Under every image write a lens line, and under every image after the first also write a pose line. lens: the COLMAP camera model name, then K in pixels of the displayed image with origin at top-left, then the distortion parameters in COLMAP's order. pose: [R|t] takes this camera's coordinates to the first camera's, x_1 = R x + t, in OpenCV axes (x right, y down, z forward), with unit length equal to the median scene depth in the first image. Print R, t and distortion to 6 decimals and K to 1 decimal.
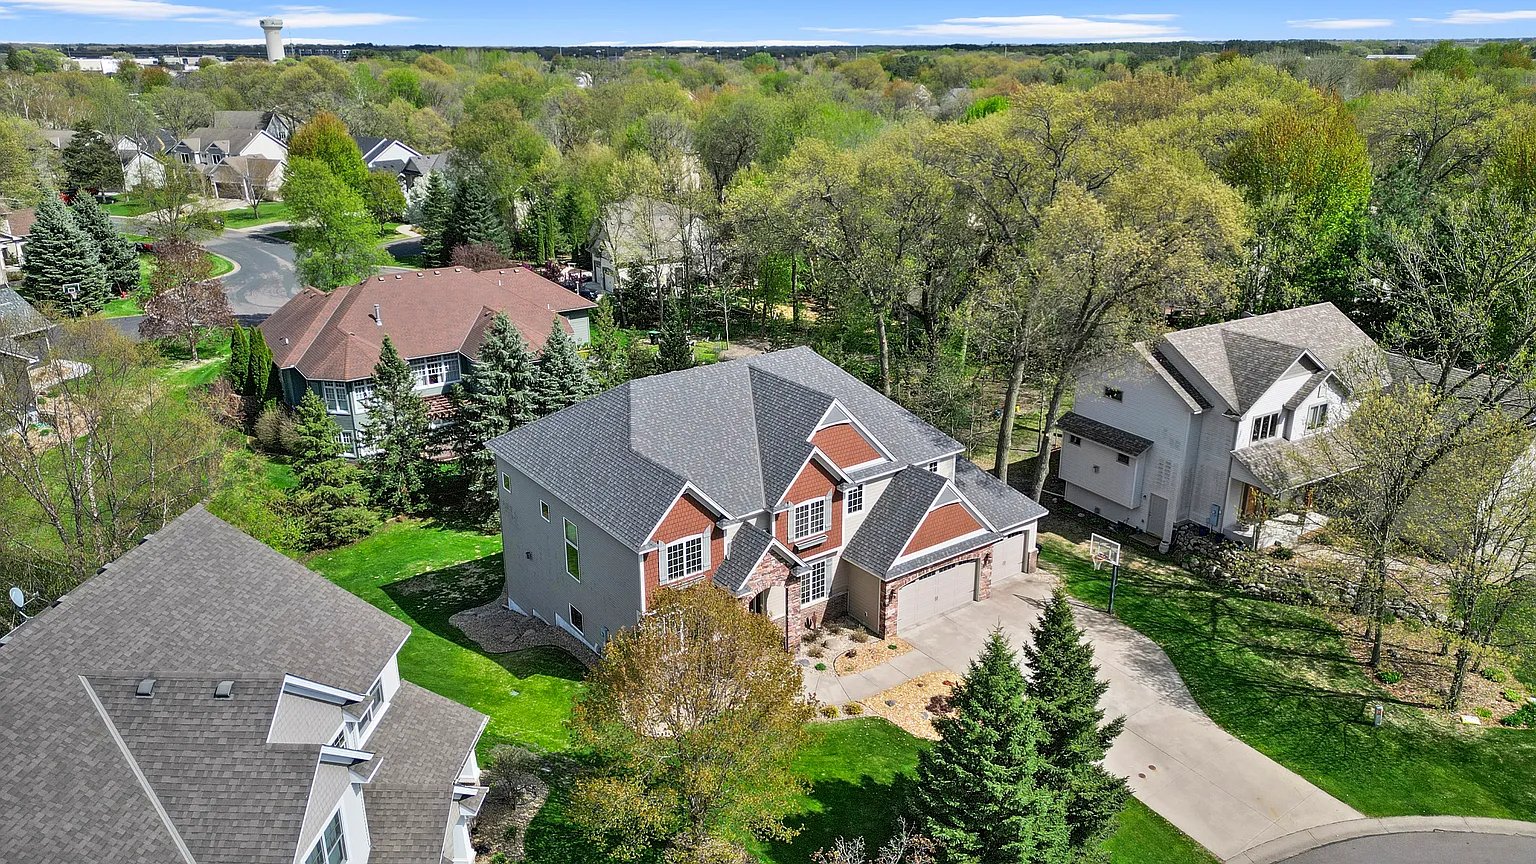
lens RADIAL K [[1073.5, 0, 768.0], [0, 1073.5, 432.0], [0, 0, 1]] dist [0.079944, -0.072627]
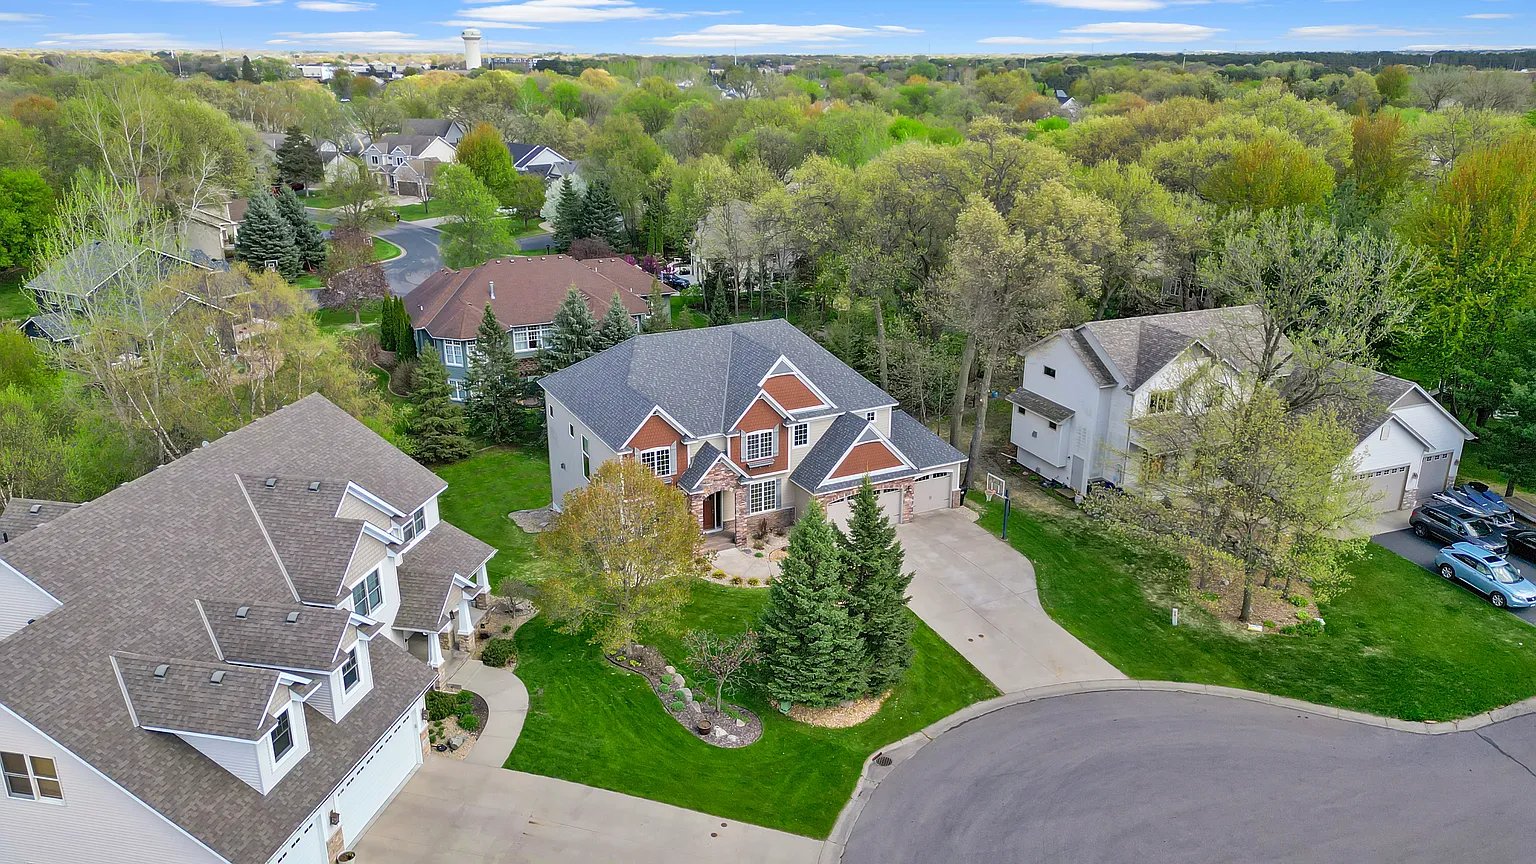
lens RADIAL K [[1073.5, 0, 768.0], [0, 1073.5, 432.0], [0, 0, 1]] dist [0.079944, -0.072627]
pose [[0.988182, 0.055177, -0.143008, 0.194823], [-0.056070, 0.998424, -0.002220, 0.054981], [0.142660, 0.010212, 0.989719, -0.252193]]
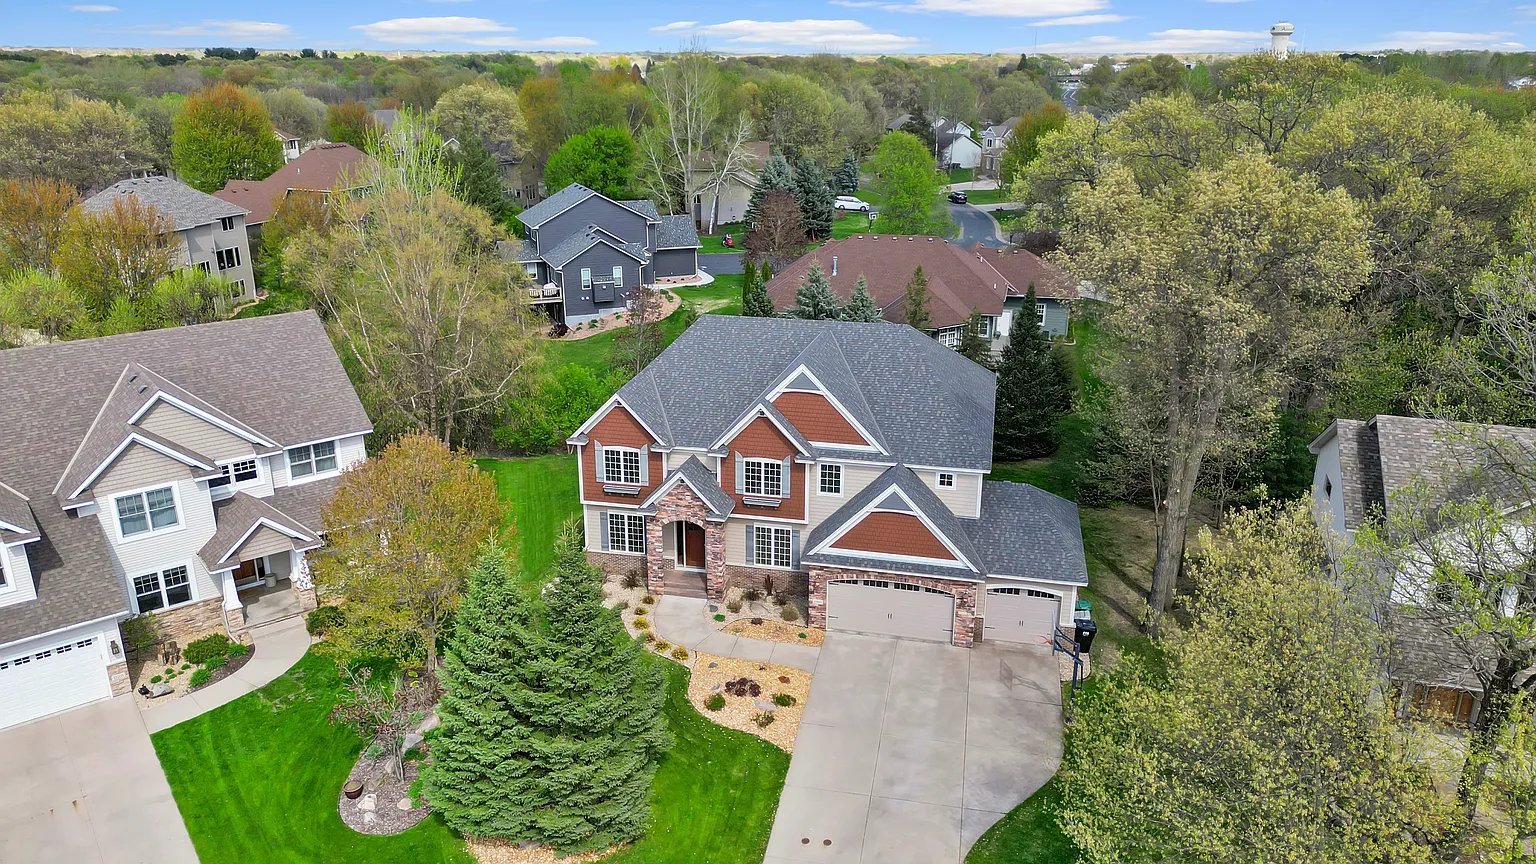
lens RADIAL K [[1073.5, 0, 768.0], [0, 1073.5, 432.0], [0, 0, 1]] dist [0.079944, -0.072627]
pose [[0.660700, 0.252055, -0.707067, 0.603899], [-0.257758, 0.960846, 0.101667, -0.051196], [0.705008, 0.115081, 0.699800, 0.248119]]
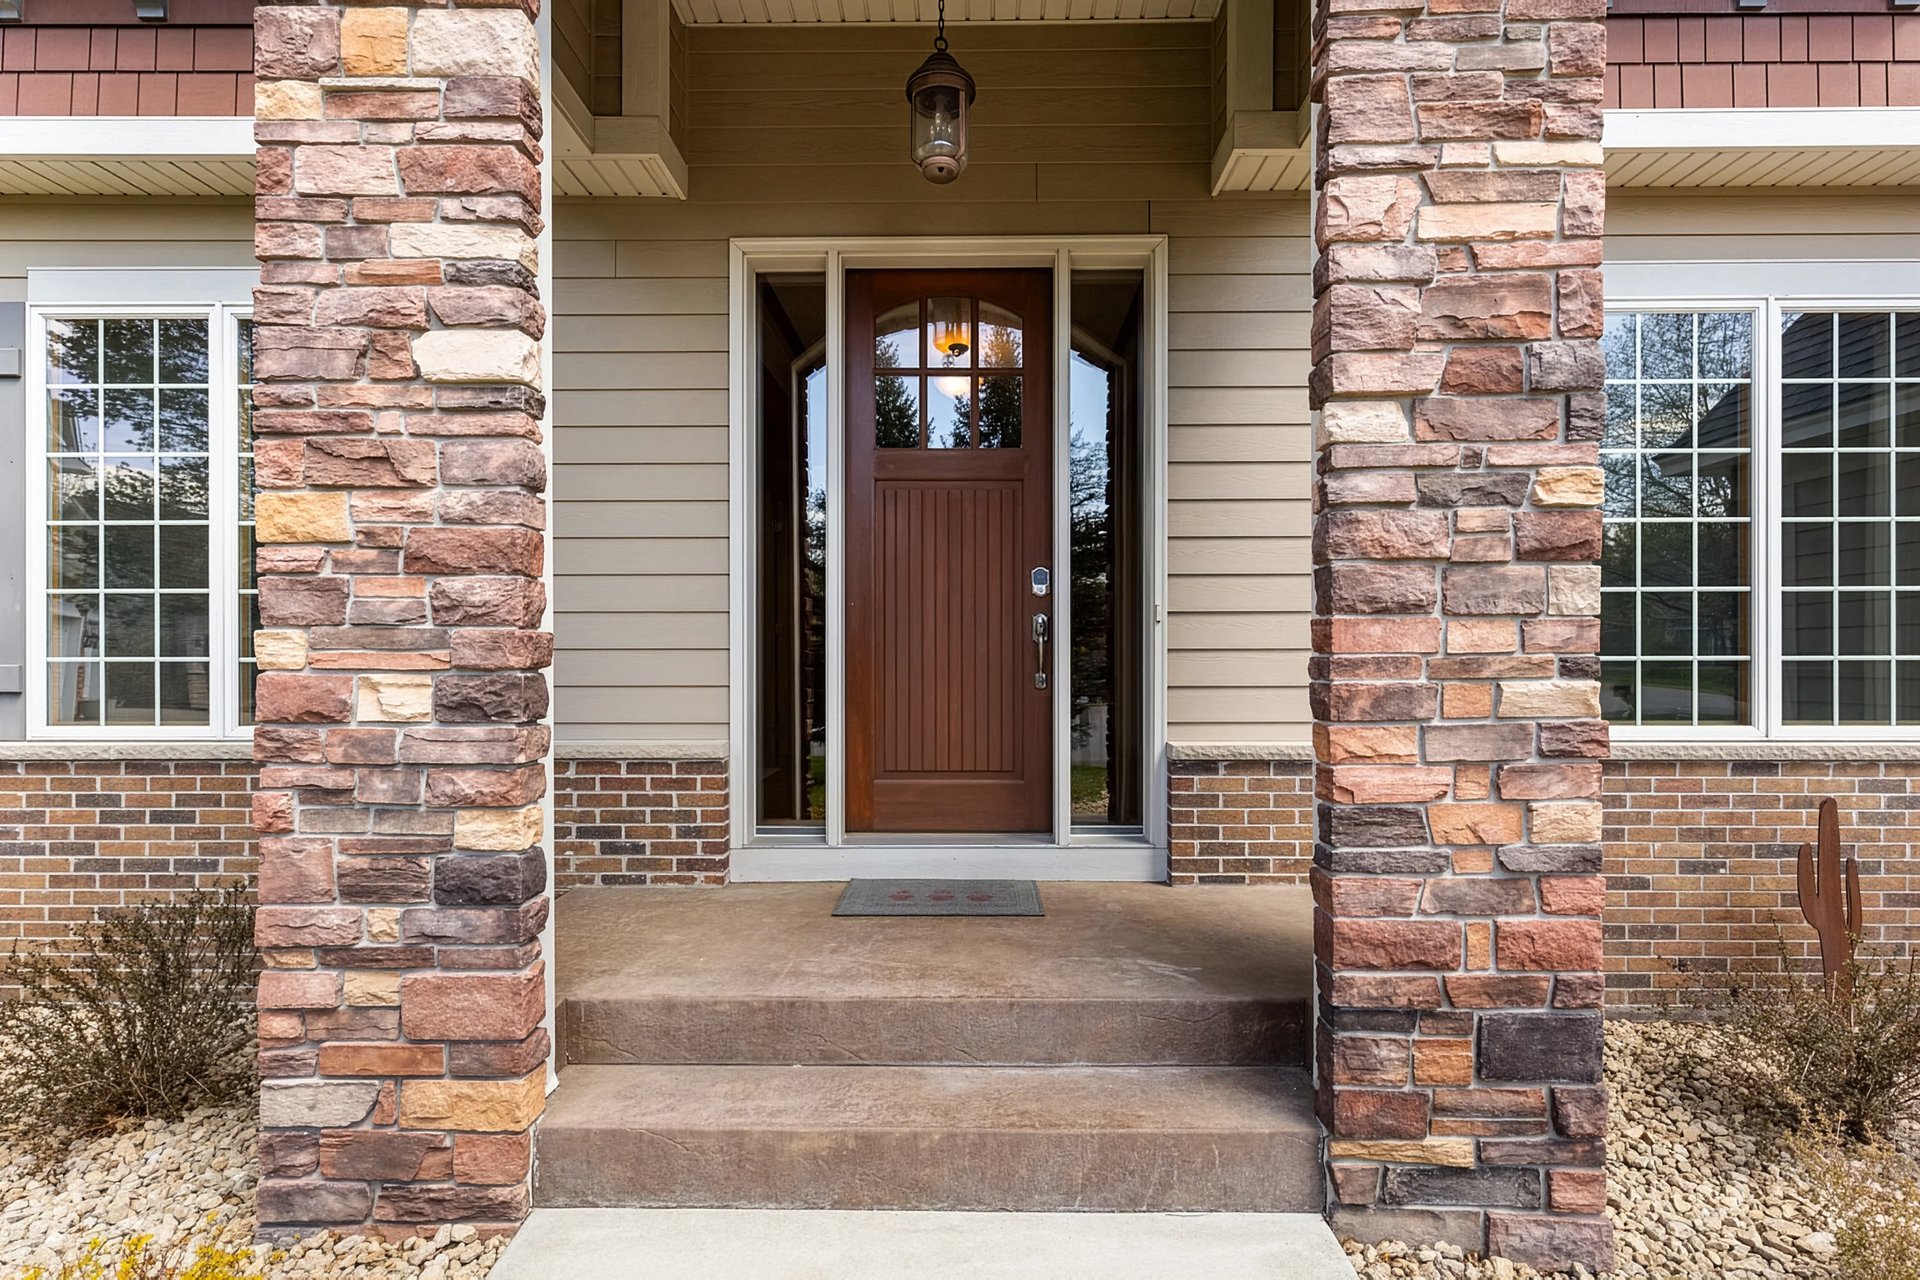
lens RADIAL K [[856.2, 0, 960.0], [0, 856.2, 640.0], [0, 0, 1]] dist [-0.000072, -0.000012]
pose [[0.798017, -0.000802, -0.602634, 0.025446], [-0.209239, 0.937419, -0.278325, 0.160396], [0.565144, 0.348203, 0.747909, 0.767777]]
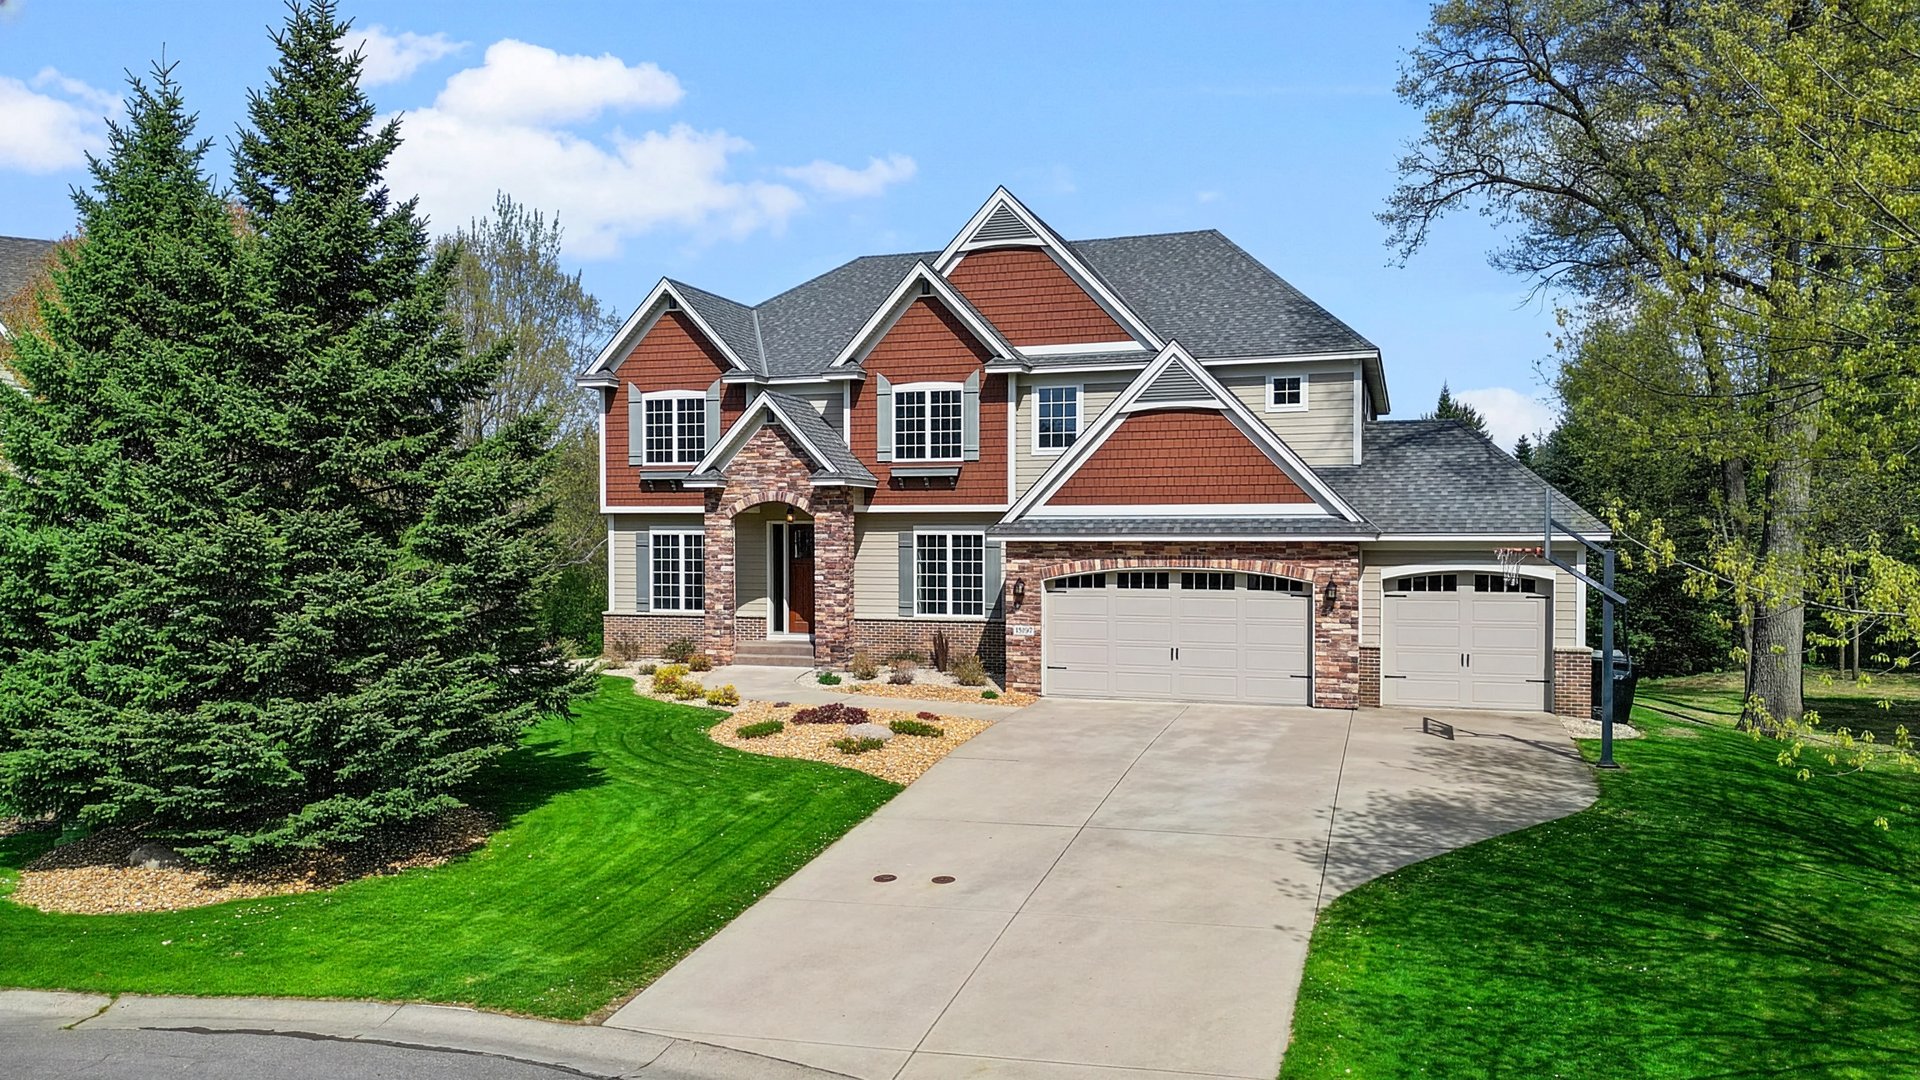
lens RADIAL K [[1349.1, 0, 952.0], [0, 1349.1, 594.3], [0, 0, 1]] dist [0.052298, -0.000829]
pose [[0.572187, 0.035455, -0.819356, 0.476331], [-0.277146, 0.948650, -0.152491, 0.209172], [0.771875, 0.314335, 0.552632, 0.555702]]
